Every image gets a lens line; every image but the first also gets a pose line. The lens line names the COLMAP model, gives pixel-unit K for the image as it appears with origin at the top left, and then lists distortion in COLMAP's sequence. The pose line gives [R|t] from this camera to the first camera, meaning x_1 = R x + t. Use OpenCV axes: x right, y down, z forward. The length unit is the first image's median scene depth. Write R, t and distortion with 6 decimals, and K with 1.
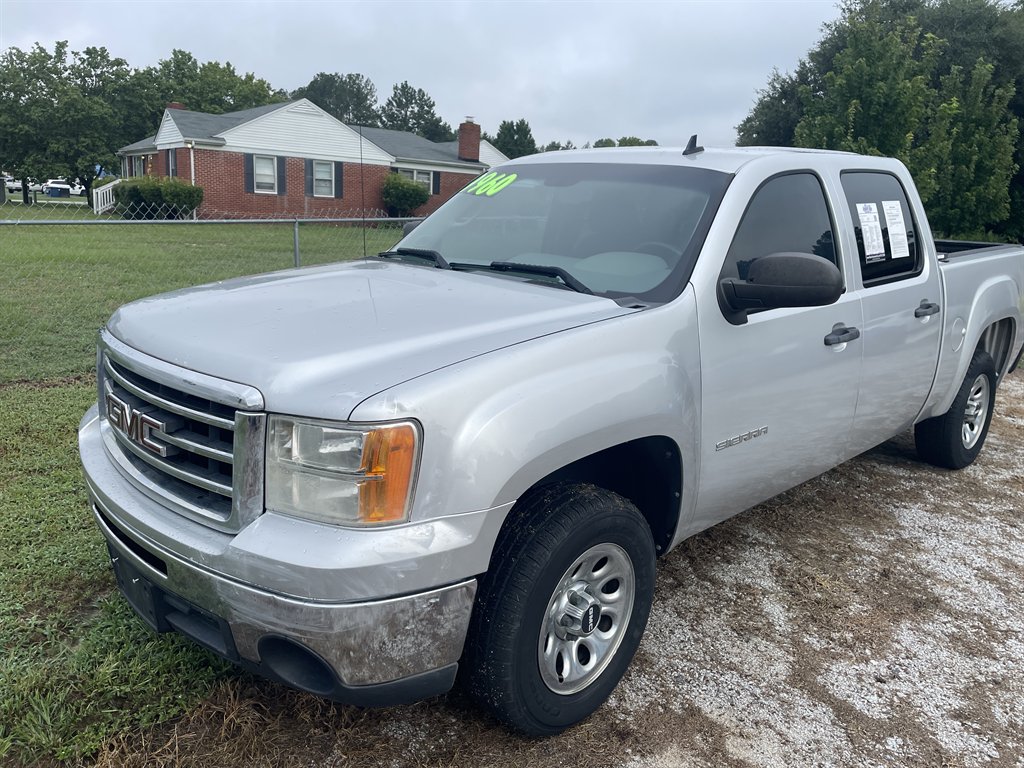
lens RADIAL K [[761.3, 0, 512.0], [0, 761.3, 384.0], [0, 0, 1]] dist [0.054684, -0.064390]
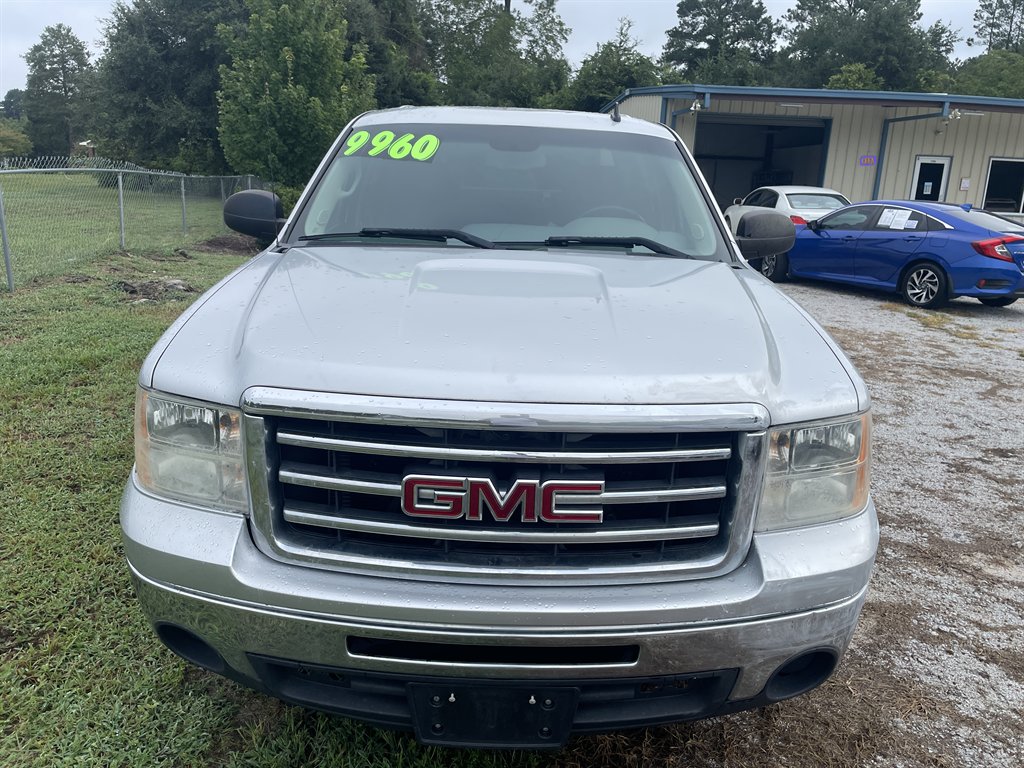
lens RADIAL K [[761.3, 0, 512.0], [0, 761.3, 384.0], [0, 0, 1]] dist [0.054684, -0.064390]
pose [[0.699312, -0.204027, 0.685081, -0.214627], [0.156745, 0.978844, 0.131513, -0.030975], [-0.697419, 0.015415, 0.716497, 0.113038]]
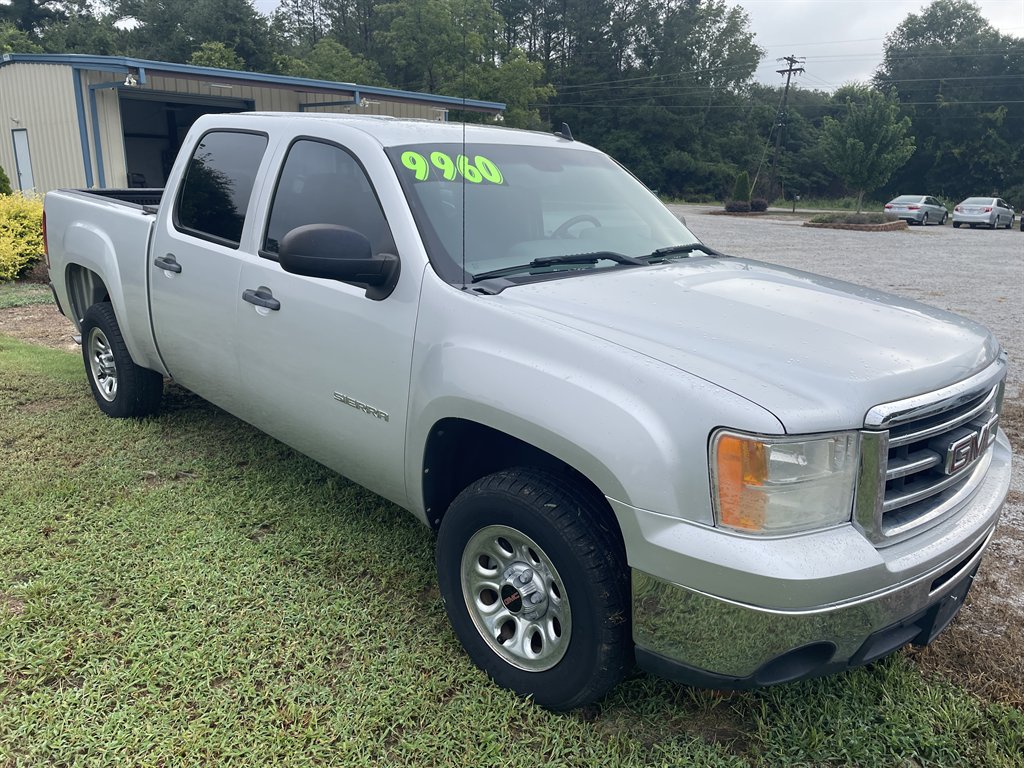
lens RADIAL K [[761.3, 0, 512.0], [0, 761.3, 384.0], [0, 0, 1]] dist [0.054684, -0.064390]
pose [[0.005000, -0.308443, 0.951230, -0.353580], [0.207840, 0.930789, 0.300723, -0.119355], [-0.978150, 0.196200, 0.068761, 0.411508]]
